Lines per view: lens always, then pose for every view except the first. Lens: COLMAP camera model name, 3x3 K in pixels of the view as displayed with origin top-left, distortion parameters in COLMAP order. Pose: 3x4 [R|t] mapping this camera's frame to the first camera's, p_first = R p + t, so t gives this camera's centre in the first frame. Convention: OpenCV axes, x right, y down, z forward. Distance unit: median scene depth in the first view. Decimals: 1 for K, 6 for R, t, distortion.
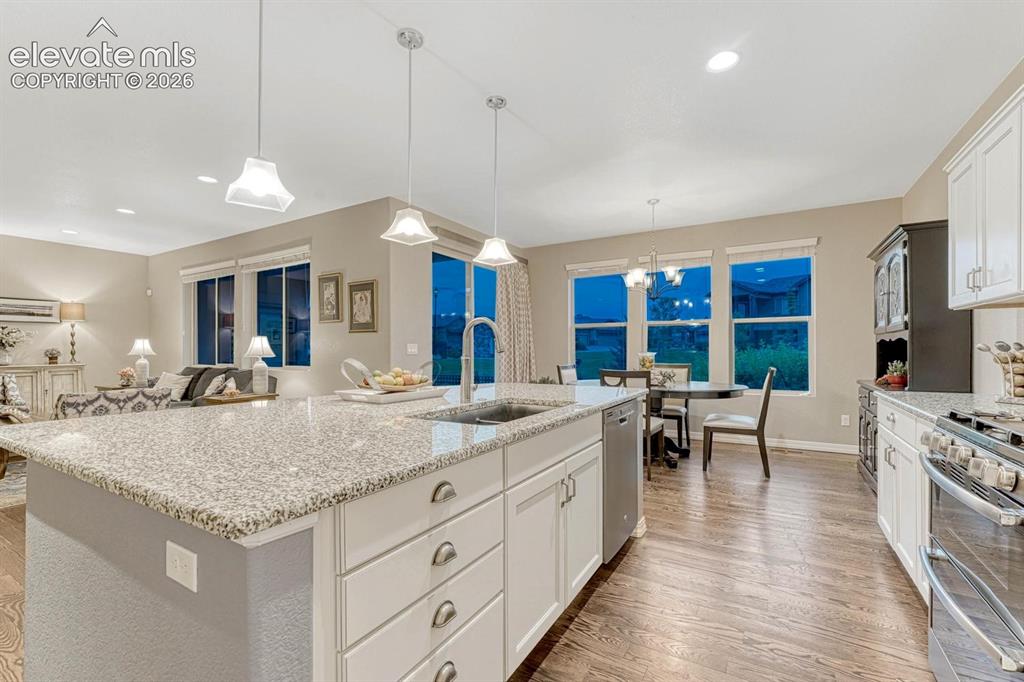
lens RADIAL K [[440.9, 0, 511.8], [0, 440.9, 347.3], [0, 0, 1]] dist [-0.002370, -0.000239]
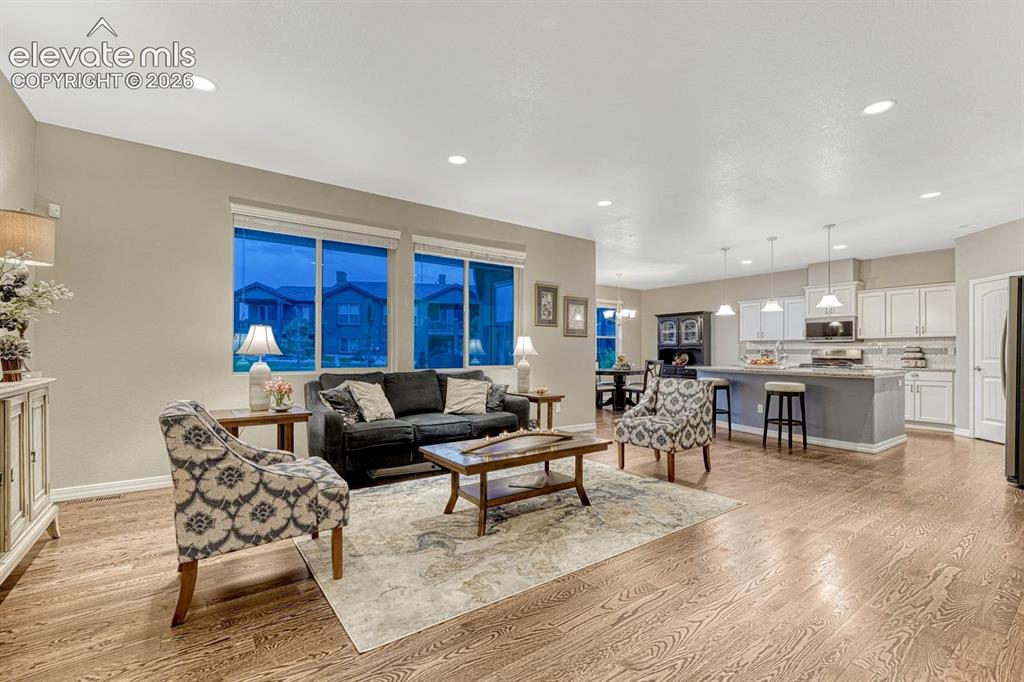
lens RADIAL K [[440.9, 0, 513.3], [0, 440.9, 353.8], [0, 0, 1]] dist [-0.002370, -0.000239]
pose [[0.395775, 0.002249, 0.918345, -1.340429], [-0.008793, 0.999960, 0.001341, 0.013718], [-0.918305, -0.008606, 0.395779, 0.543867]]
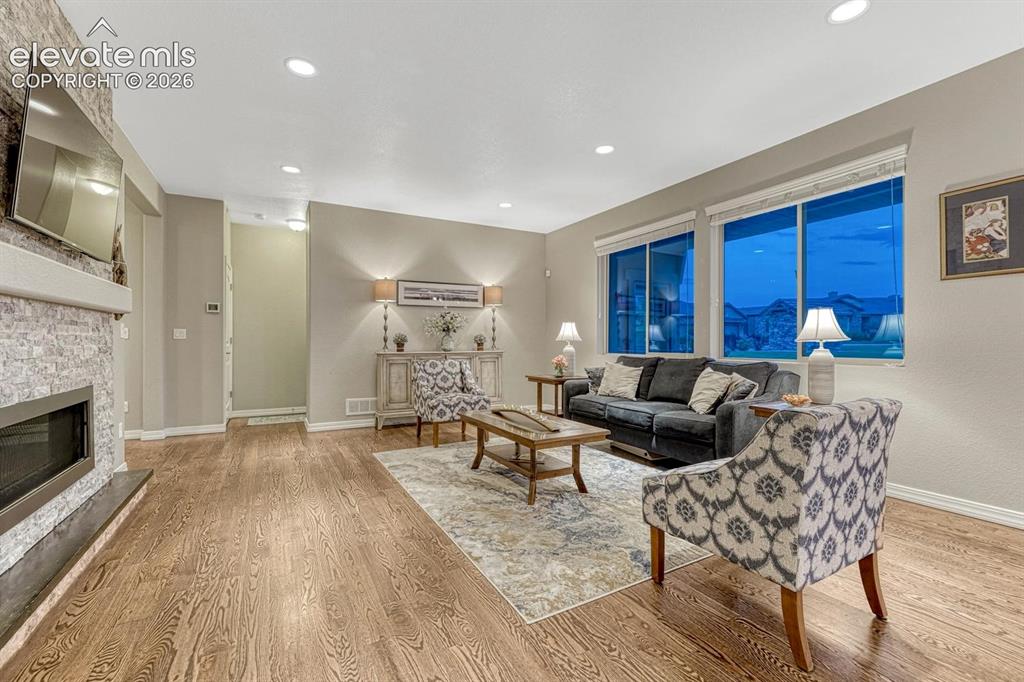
lens RADIAL K [[440.9, 0, 512.6], [0, 440.9, 340.8], [0, 0, 1]] dist [-0.002370, -0.000239]
pose [[0.862966, 0.001059, -0.505260, -0.553694], [0.000569, 0.999995, 0.003068, 0.016219], [0.505261, -0.002935, 0.862962, 0.231080]]
